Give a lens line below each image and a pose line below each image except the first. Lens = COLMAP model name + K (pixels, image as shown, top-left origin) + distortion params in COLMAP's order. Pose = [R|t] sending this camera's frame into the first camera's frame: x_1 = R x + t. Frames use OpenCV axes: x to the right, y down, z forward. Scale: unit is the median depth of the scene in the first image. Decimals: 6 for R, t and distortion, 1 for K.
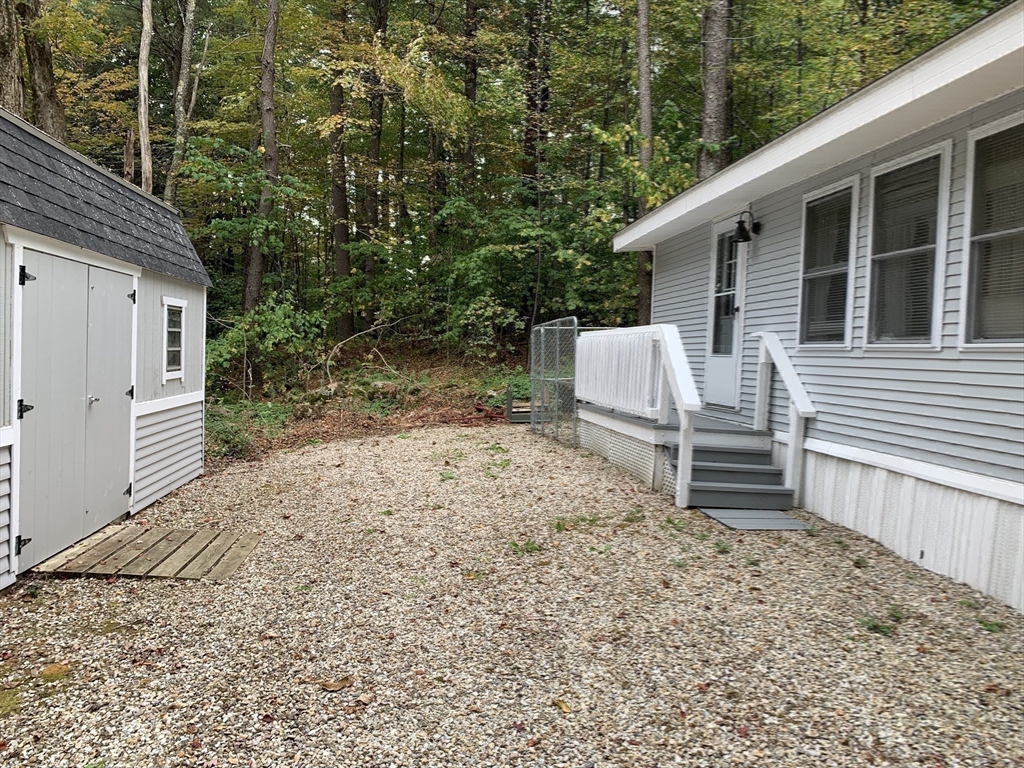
lens RADIAL K [[775.4, 0, 510.9], [0, 775.4, 379.0], [0, 0, 1]] dist [0.092942, -0.127344]
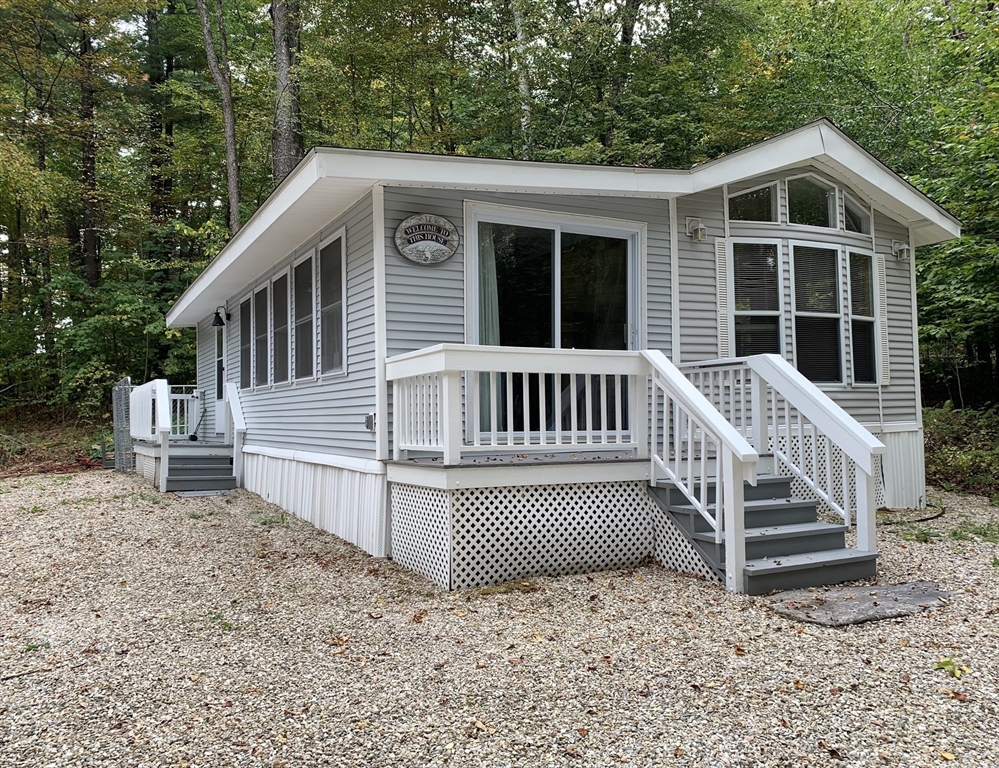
lens RADIAL K [[829.9, 0, 499.5], [0, 829.9, 384.0], [0, 0, 1]] dist [0.002950, 0.002512]
pose [[0.938147, -0.033733, 0.344591, 0.290451], [0.057897, 0.996514, -0.060072, 0.085902], [-0.341363, 0.076307, 0.936829, -0.870098]]
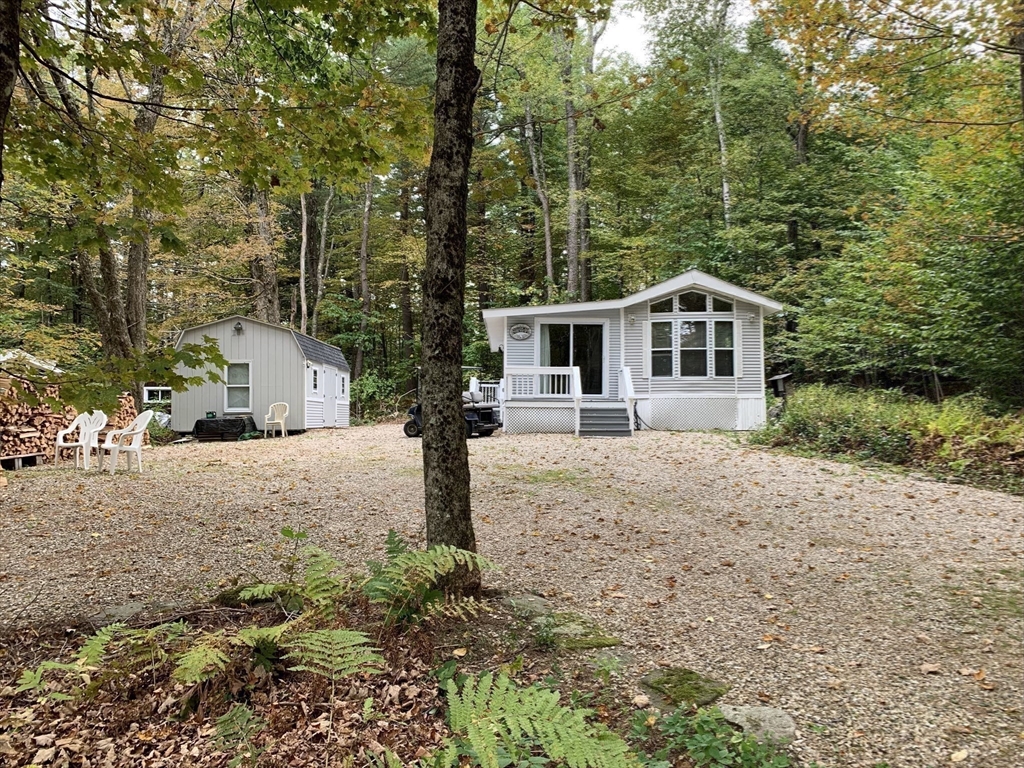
lens RADIAL K [[772.6, 0, 512.0], [0, 772.6, 384.0], [0, 0, 1]] dist [0.175272, -0.476391]
pose [[0.993605, -0.034392, -0.107548, 0.736468], [0.025995, 0.996573, -0.078525, 0.241708], [0.109880, 0.075227, 0.991094, -2.470473]]
